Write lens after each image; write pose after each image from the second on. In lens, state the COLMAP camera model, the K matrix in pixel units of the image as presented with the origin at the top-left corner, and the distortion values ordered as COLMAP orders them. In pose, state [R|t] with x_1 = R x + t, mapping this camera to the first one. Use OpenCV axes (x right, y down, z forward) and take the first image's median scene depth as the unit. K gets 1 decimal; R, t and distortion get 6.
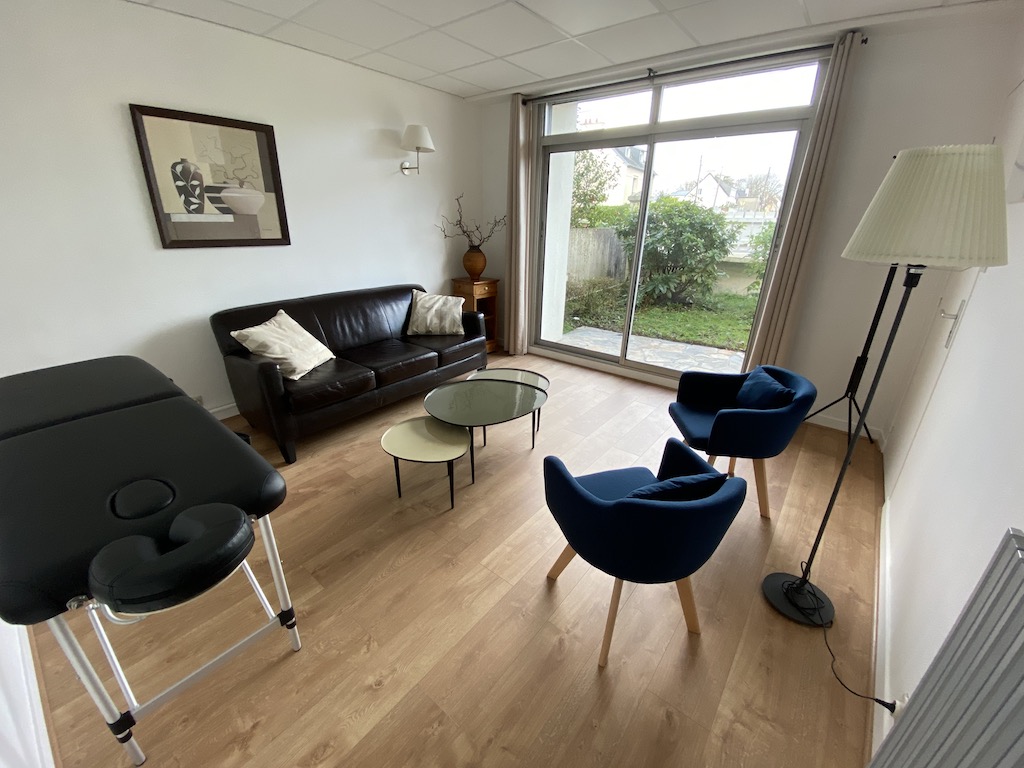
lens RADIAL K [[415.6, 0, 507.6], [0, 415.6, 382.5], [0, 0, 1]] dist [0.031146, -0.025576]
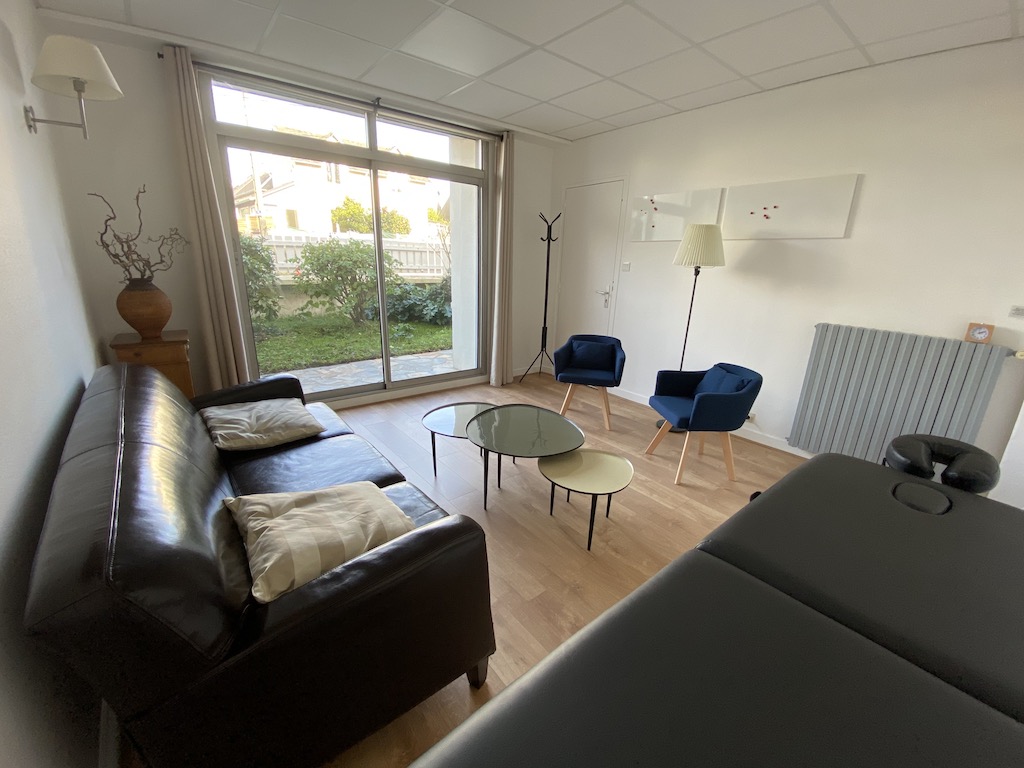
lens RADIAL K [[415.6, 0, 507.6], [0, 415.6, 382.5], [0, 0, 1]] dist [0.031146, -0.025576]
pose [[0.228649, -0.287699, 0.930026, -0.813635], [0.331920, 0.921130, 0.203343, -0.234743], [-0.915177, 0.262200, 0.306108, 0.643014]]
